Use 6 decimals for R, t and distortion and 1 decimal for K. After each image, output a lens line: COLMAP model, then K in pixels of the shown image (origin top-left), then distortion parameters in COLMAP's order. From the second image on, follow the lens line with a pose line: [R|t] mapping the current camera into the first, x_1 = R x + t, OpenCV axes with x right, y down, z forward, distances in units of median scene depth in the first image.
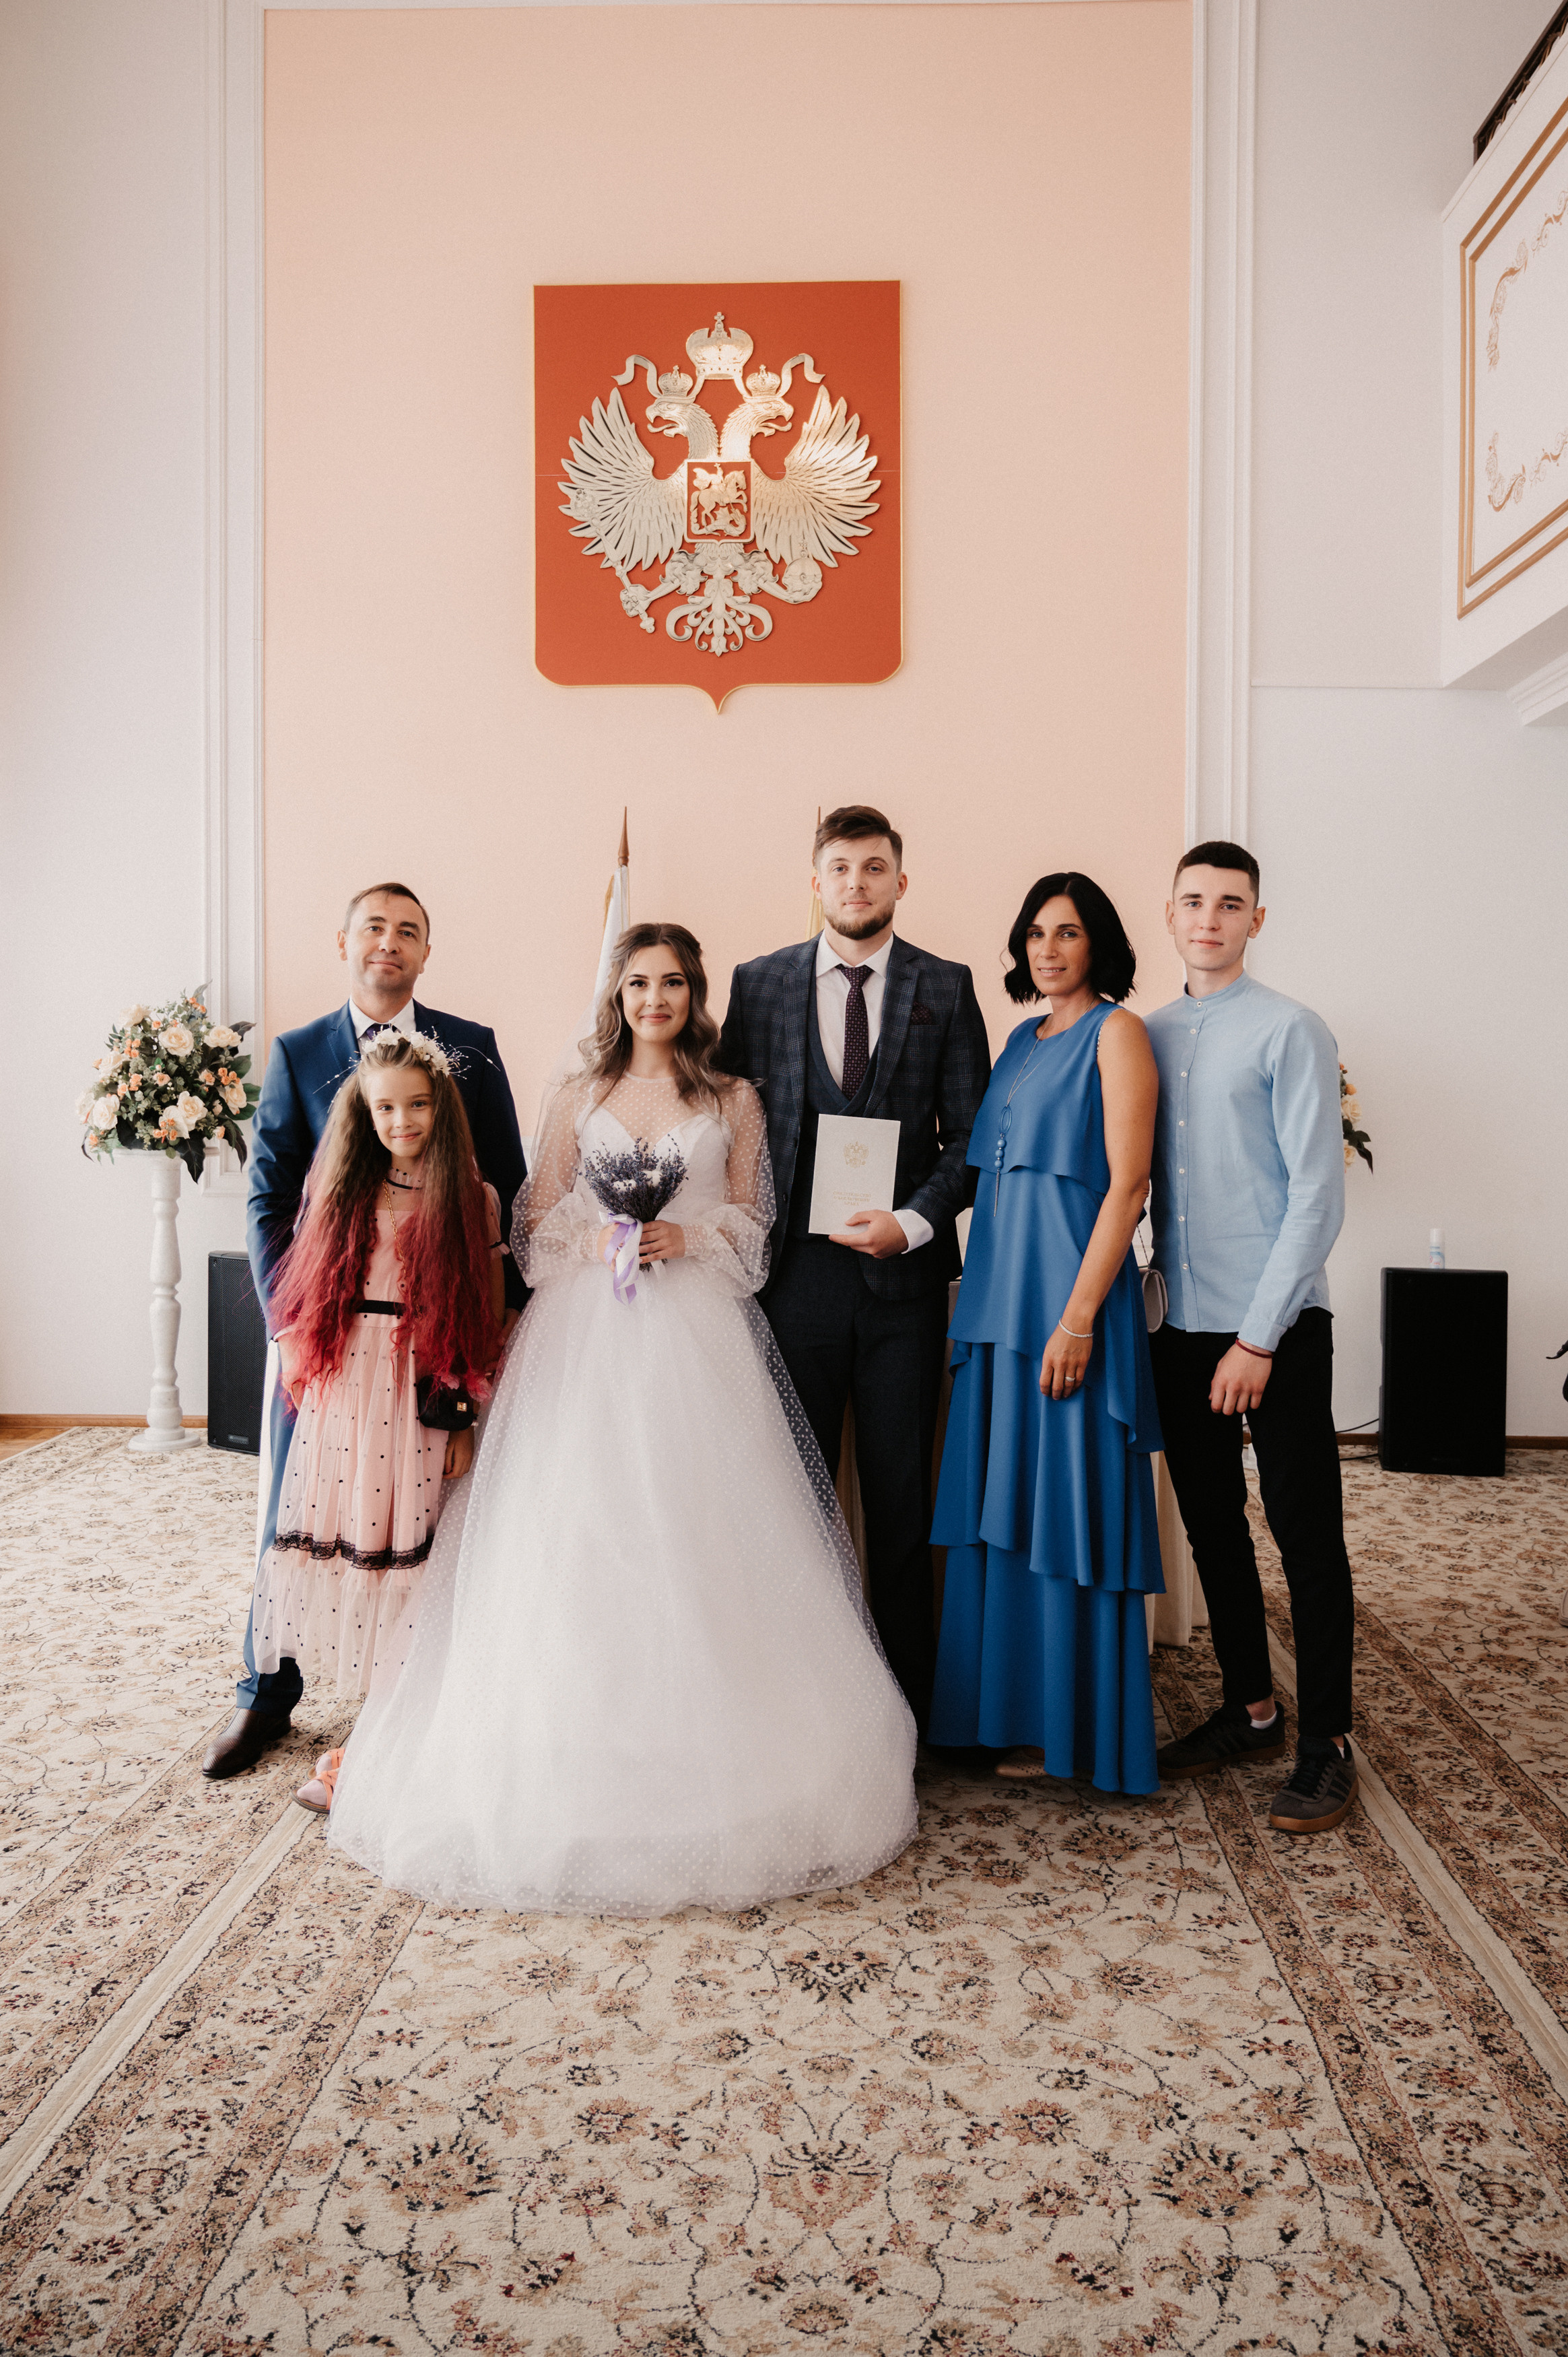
lens RADIAL K [[1774.5, 0, 814.8], [0, 1774.5, 1109.3], [0, 0, 1]] dist [-0.008313, 0.003018]
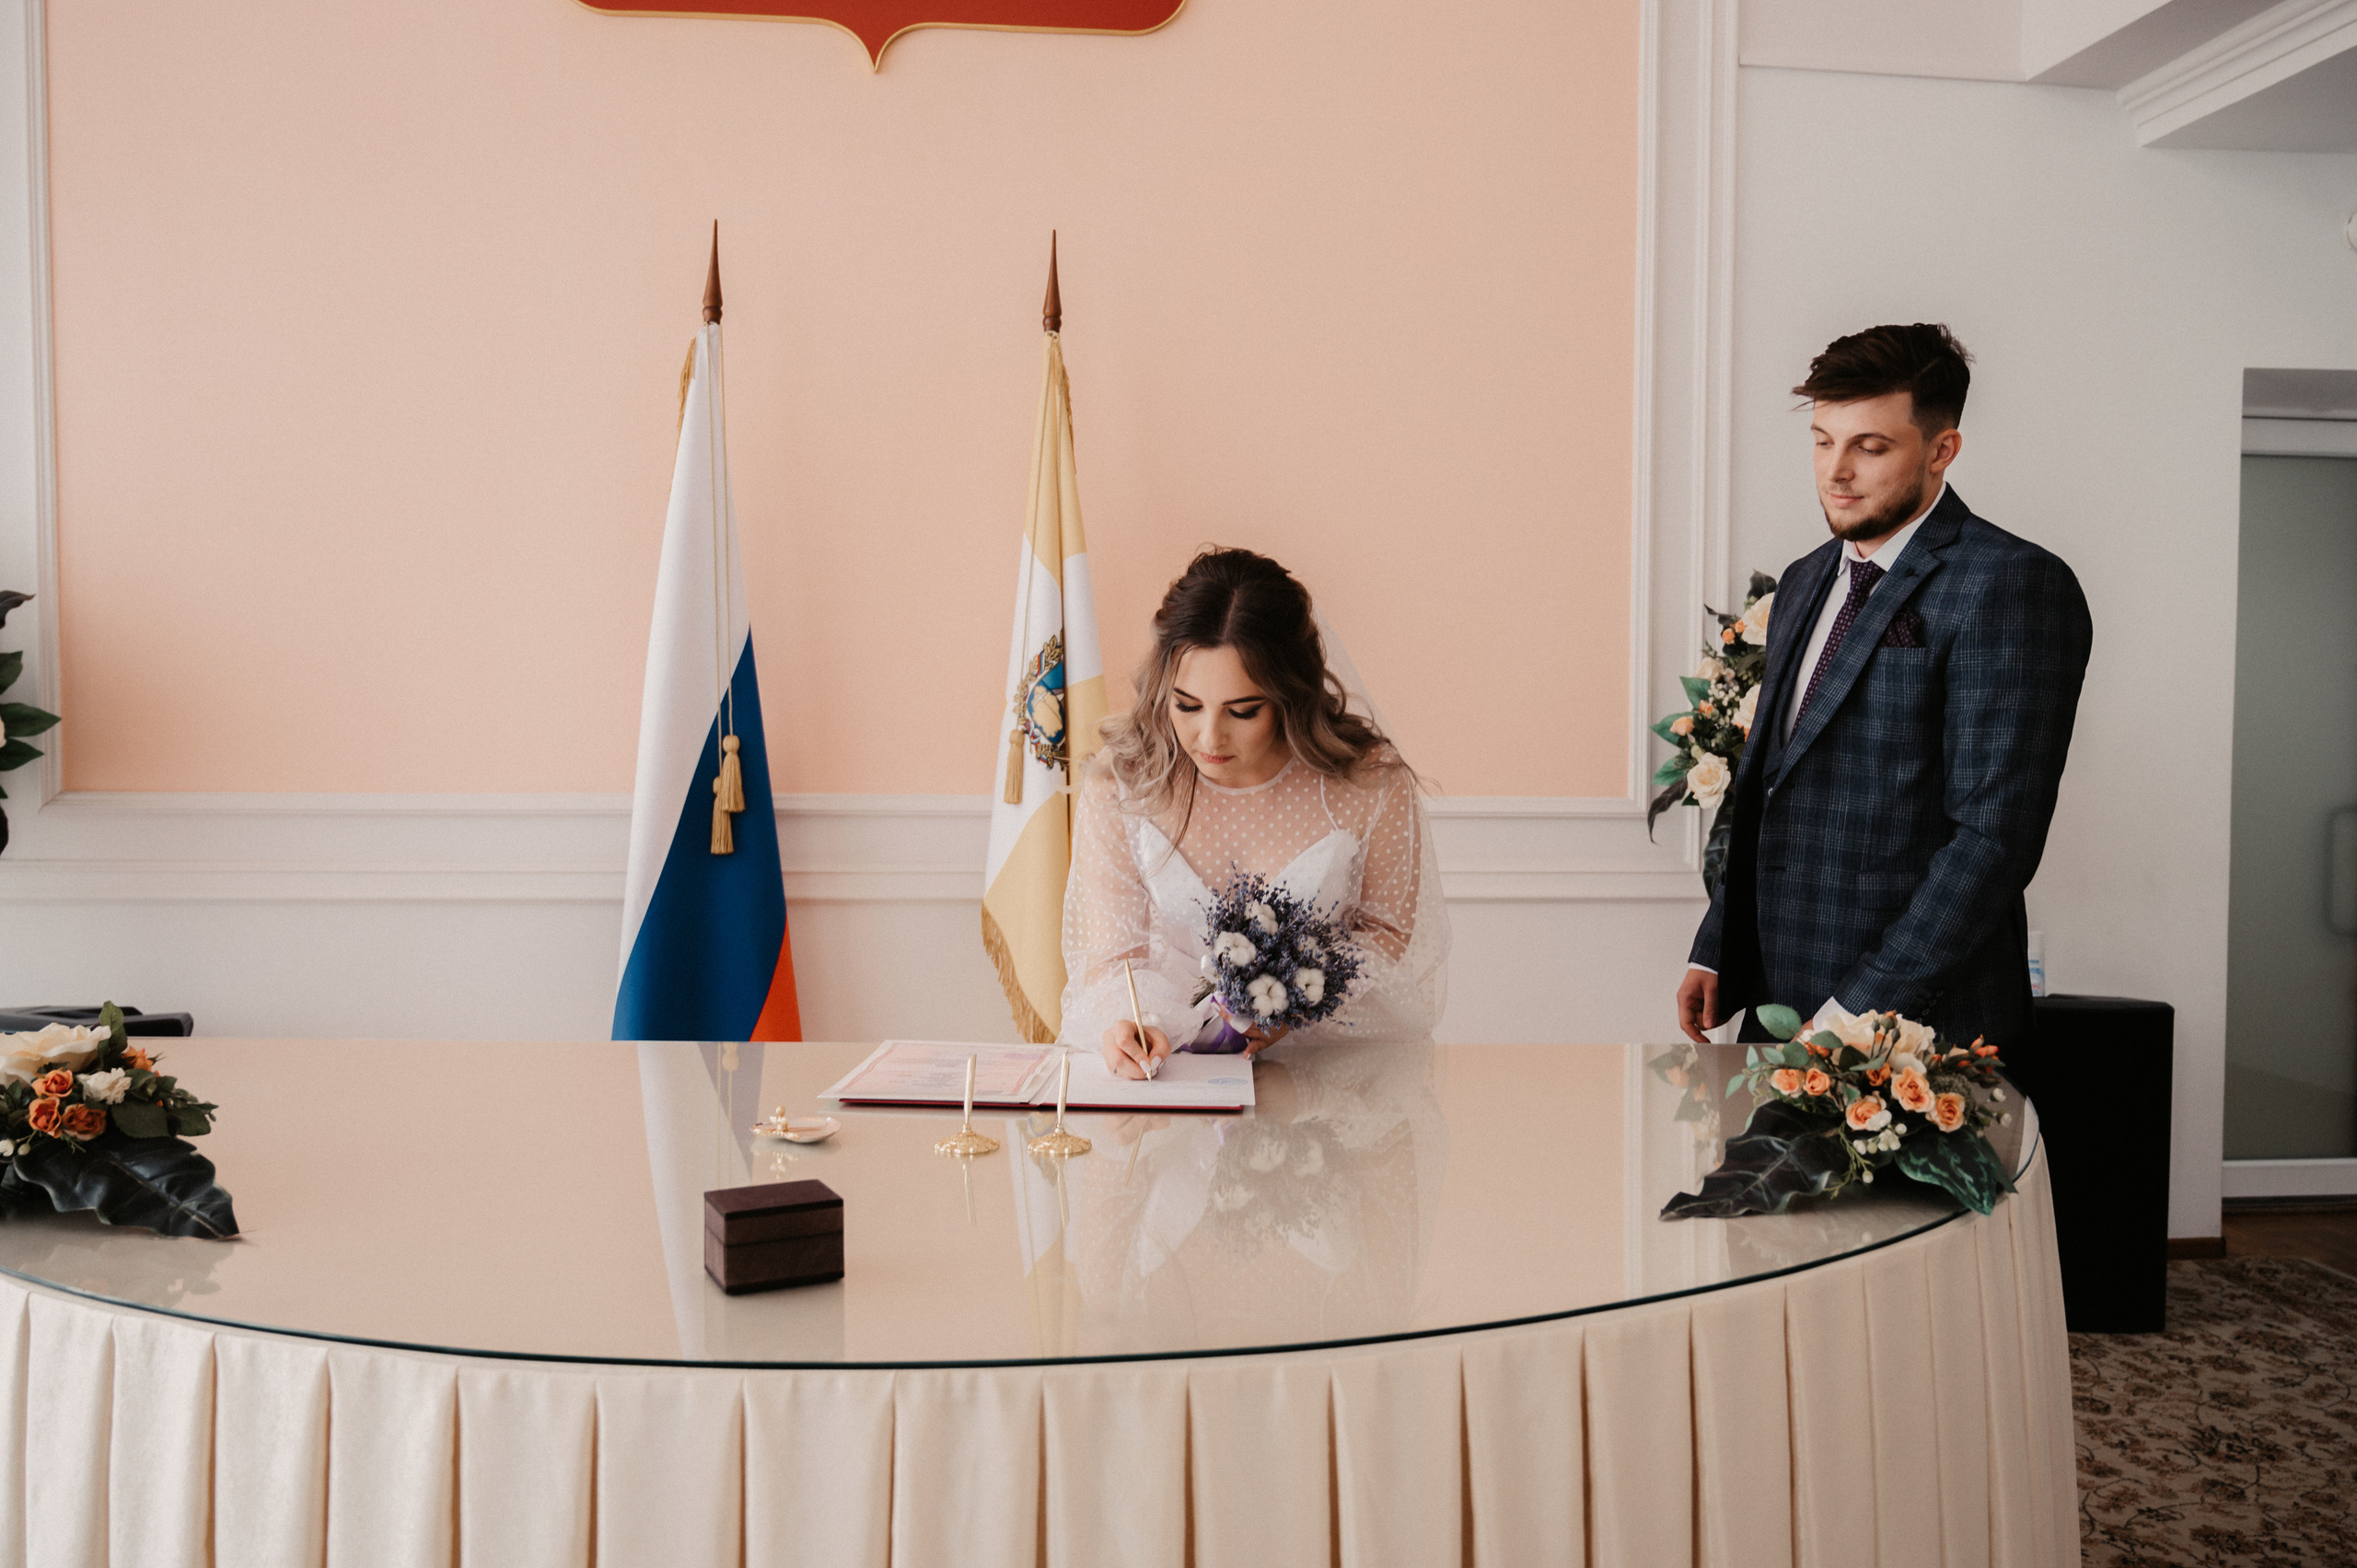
lens RADIAL K [[1864.2, 0, 1162.8], [0, 1864.2, 769.5], [0, 0, 1]] dist [-0.004604, 0.001956]
pose [[0.990230, -0.005715, 0.139329, -0.064785], [0.002052, 0.999649, 0.026418, -0.011468], [-0.139431, -0.025874, 0.989894, 0.506945]]
